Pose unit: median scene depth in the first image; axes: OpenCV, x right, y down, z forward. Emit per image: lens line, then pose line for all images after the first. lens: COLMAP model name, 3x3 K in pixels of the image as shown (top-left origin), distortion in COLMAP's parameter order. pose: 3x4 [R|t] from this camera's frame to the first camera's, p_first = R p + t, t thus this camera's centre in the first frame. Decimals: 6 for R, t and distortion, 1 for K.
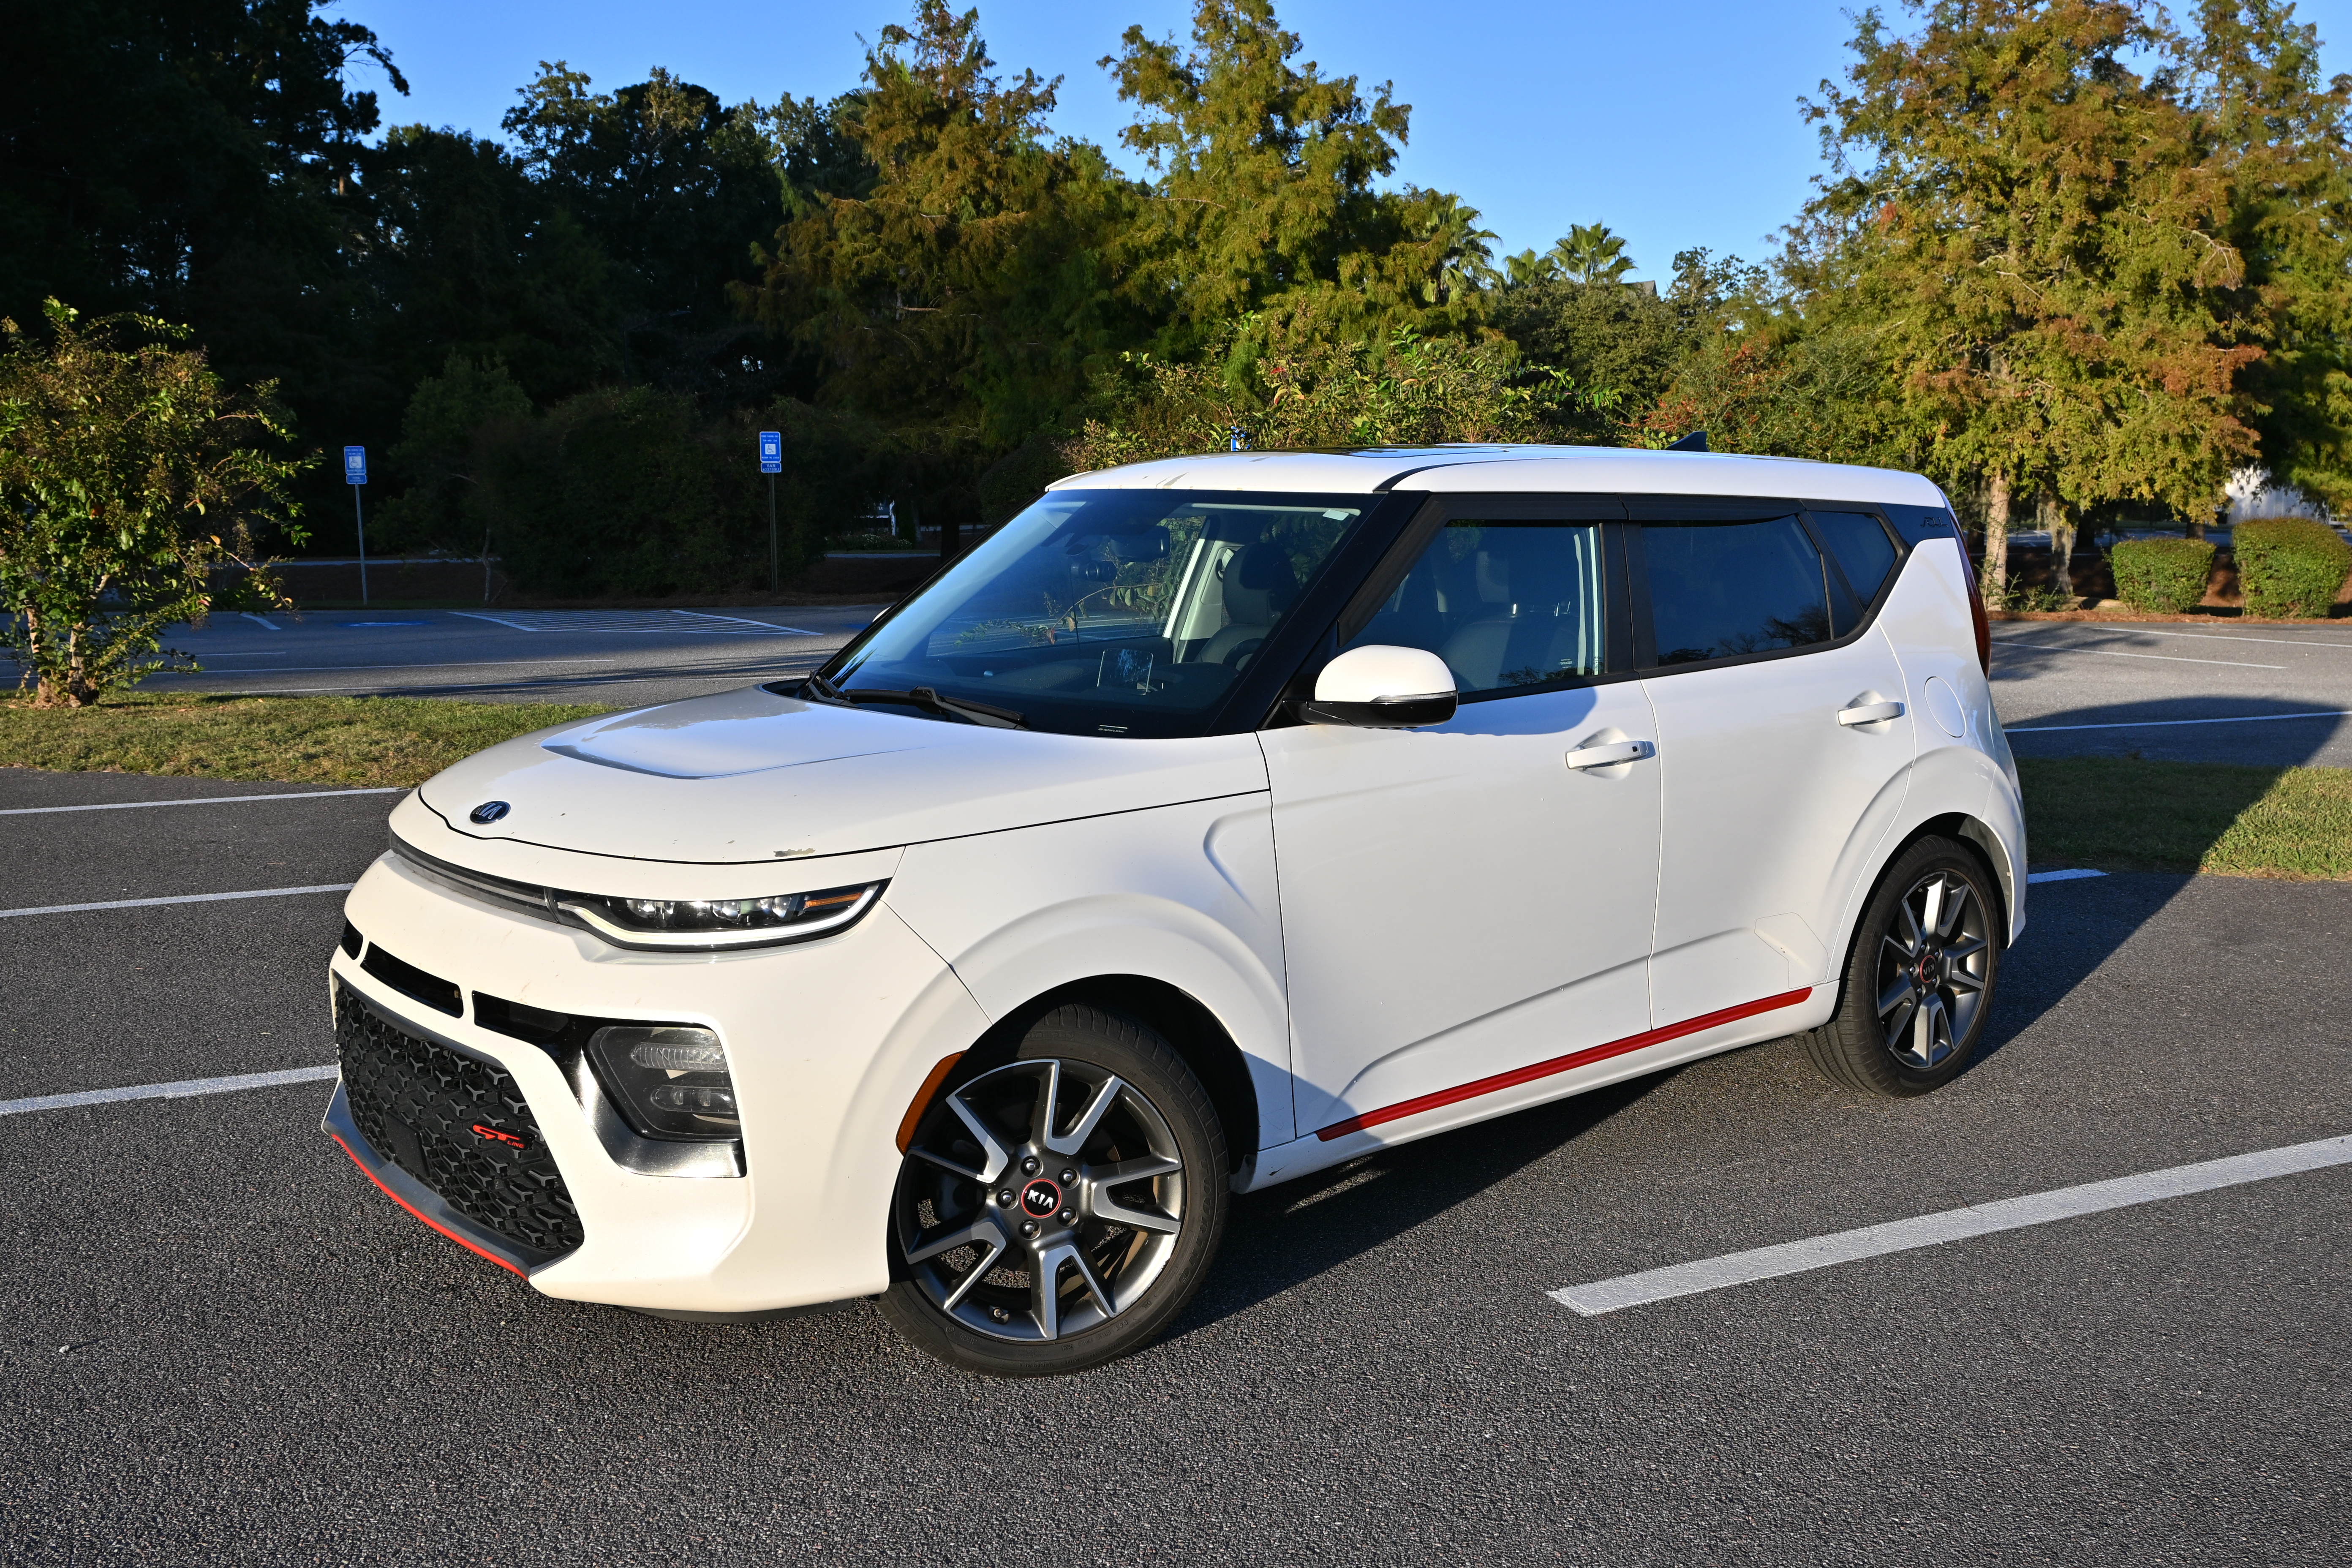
lens RADIAL K [[2219.1, 0, 1176.0], [0, 2219.1, 784.0], [0, 0, 1]] dist [-0.012894, 0.026665]
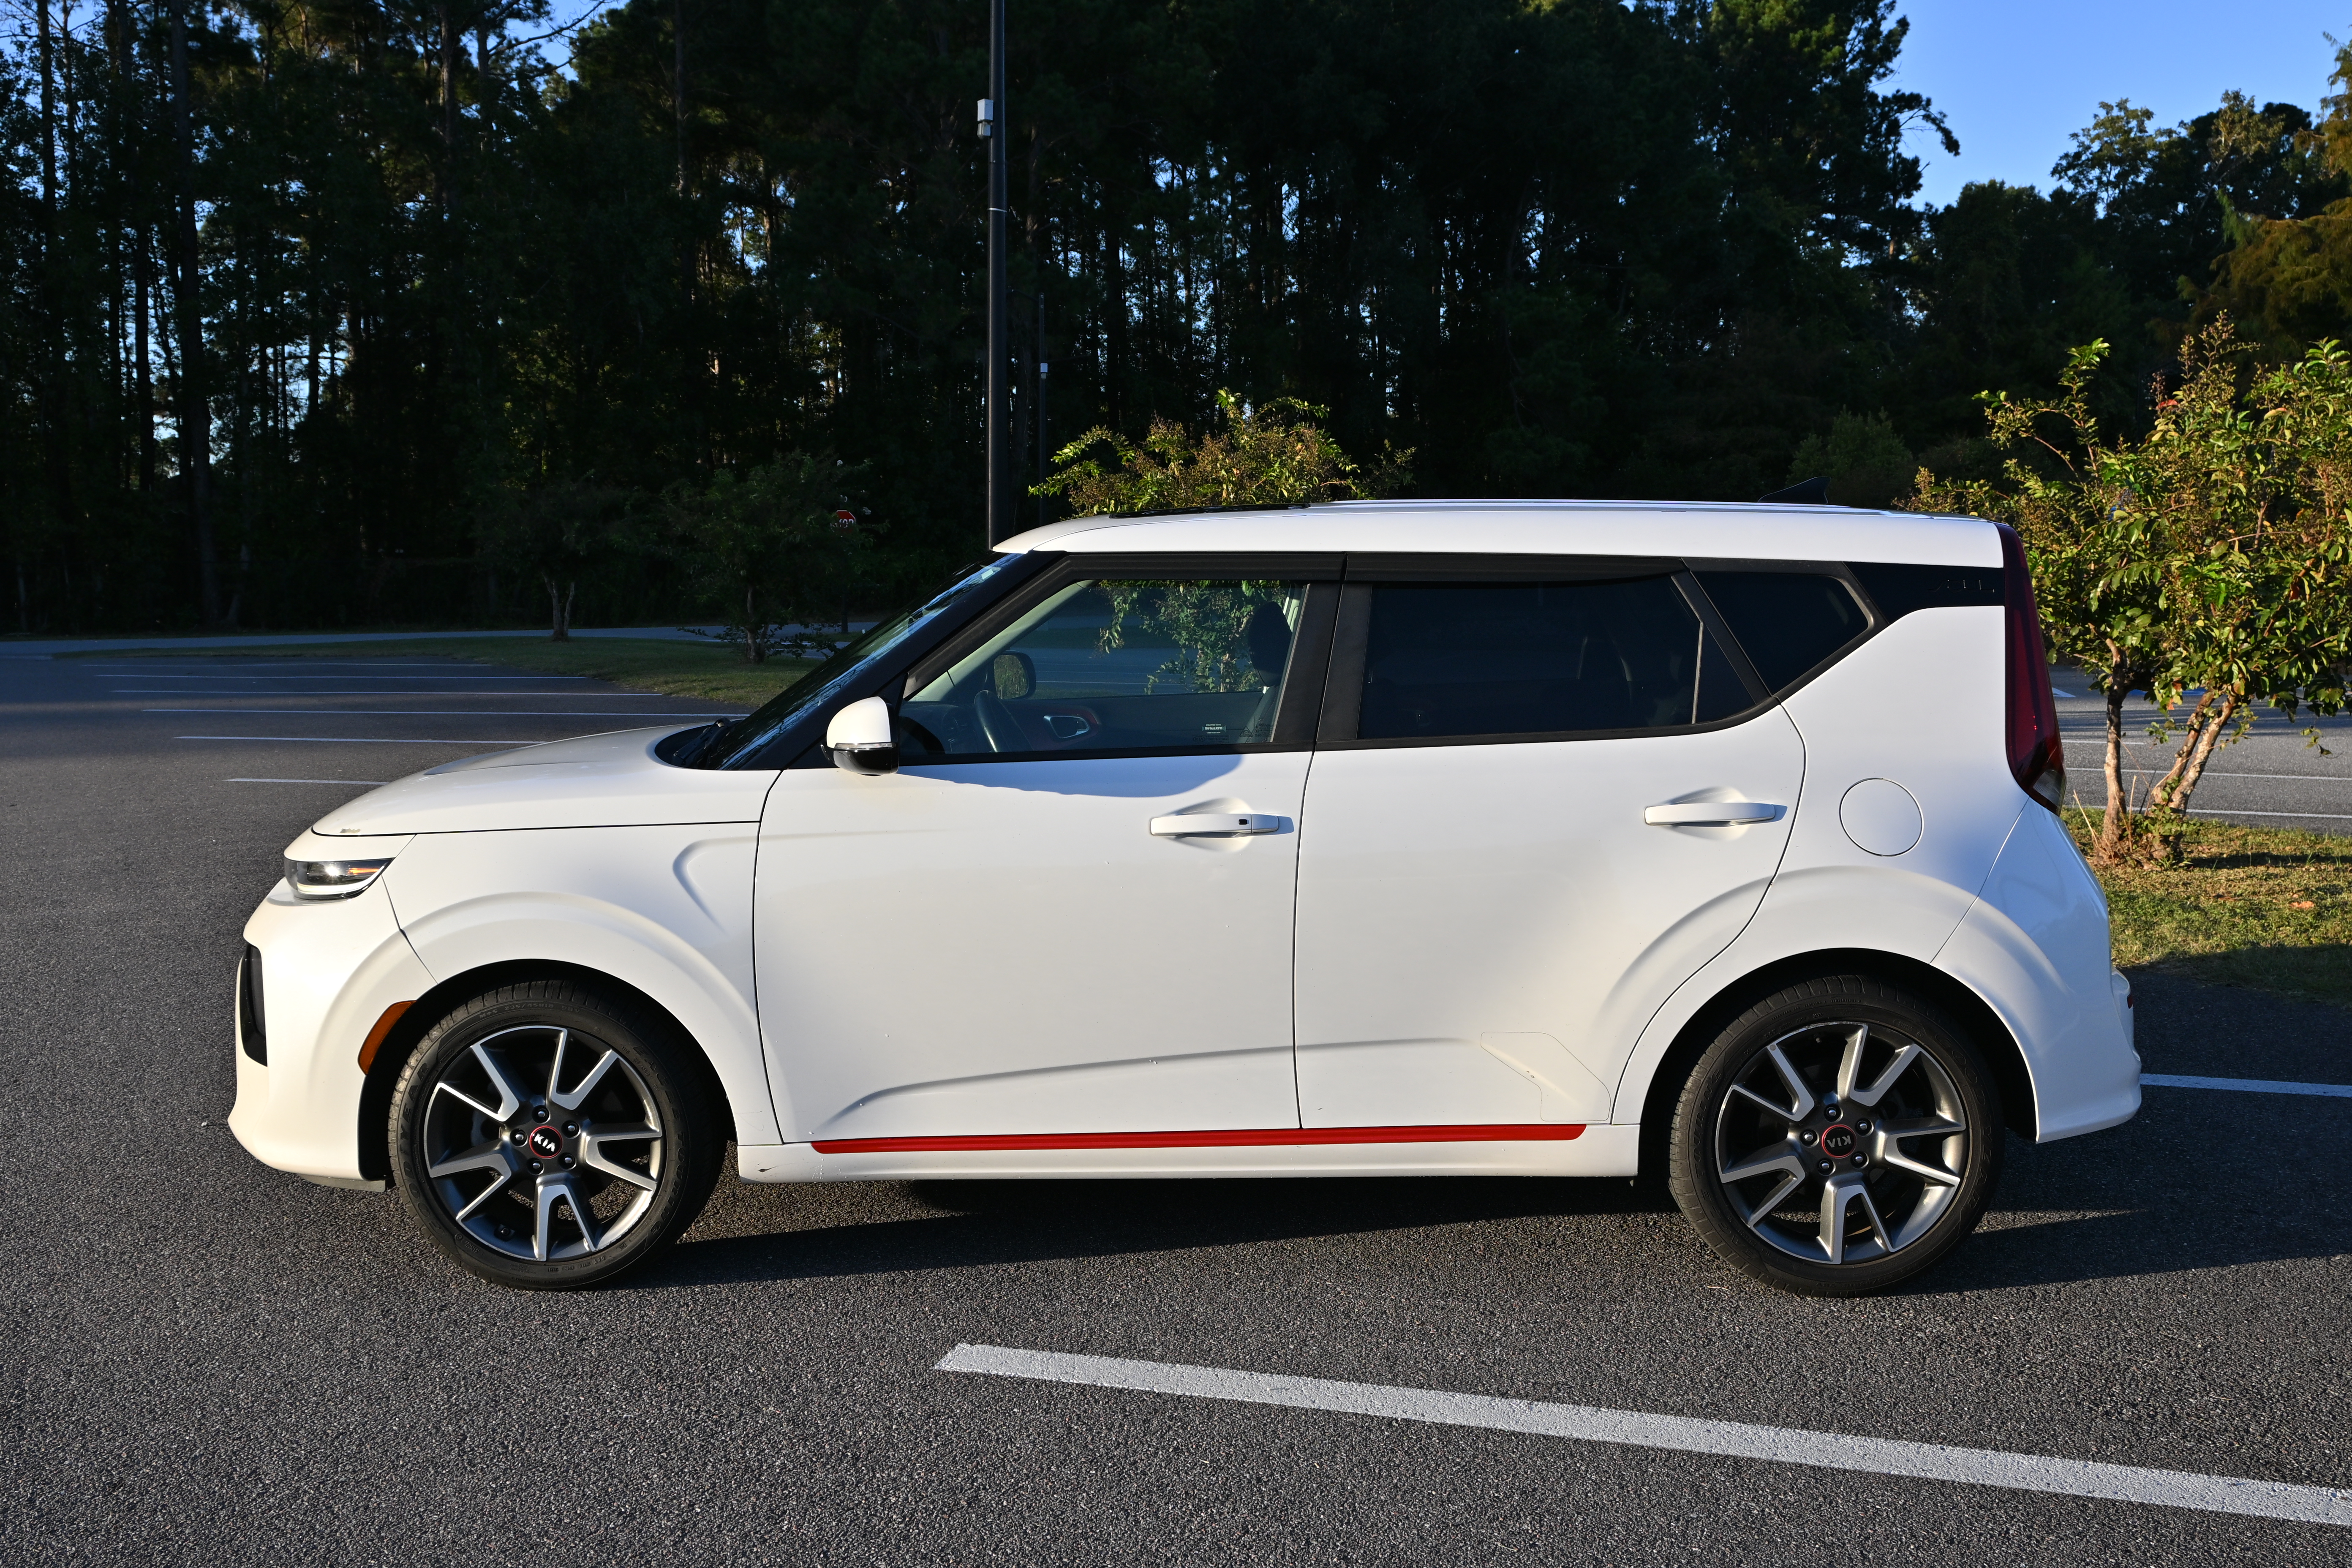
lens RADIAL K [[2196.7, 0, 1176.0], [0, 2196.7, 784.0], [0, 0, 1]] dist [-0.004916, -0.010119]
pose [[0.729086, 0.068413, -0.680994, 0.142677], [-0.083299, 0.996465, 0.010924, -0.006905], [0.679334, 0.048762, 0.732208, 0.050998]]
